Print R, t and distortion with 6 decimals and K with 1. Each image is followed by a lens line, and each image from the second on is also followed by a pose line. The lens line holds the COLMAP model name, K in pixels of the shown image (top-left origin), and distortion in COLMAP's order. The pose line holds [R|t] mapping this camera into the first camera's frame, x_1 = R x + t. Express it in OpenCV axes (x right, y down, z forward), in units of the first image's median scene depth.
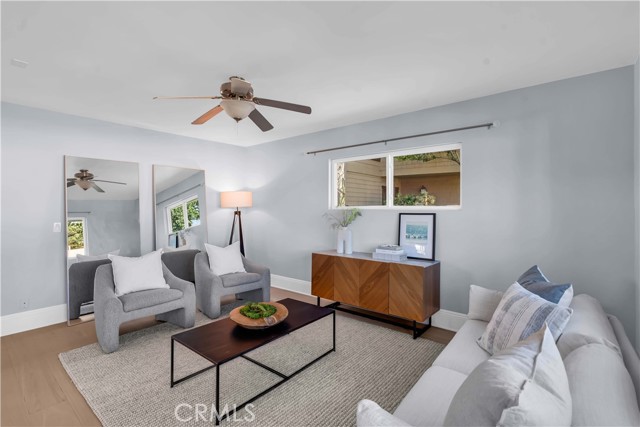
lens RADIAL K [[295.1, 0, 322.6], [0, 295.1, 211.1], [0, 0, 1]] dist [-0.003869, -0.000484]
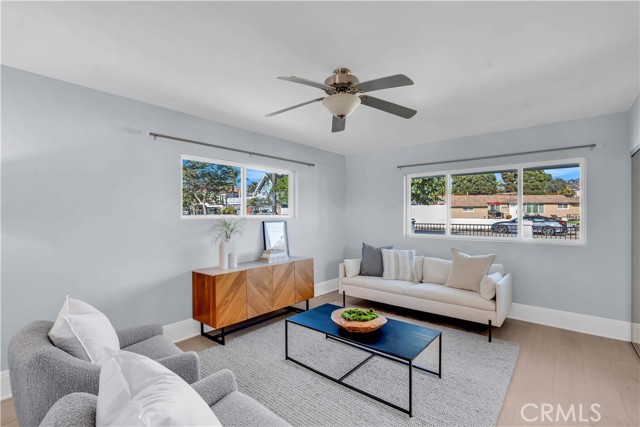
lens RADIAL K [[295.1, 0, 322.6], [0, 295.1, 211.1], [0, 0, 1]] dist [-0.003869, -0.000484]
pose [[0.008394, 0.014307, 0.999862, -0.871281], [0.011212, 0.999833, -0.014401, -0.013208], [-0.999902, 0.011332, 0.008232, 0.762323]]
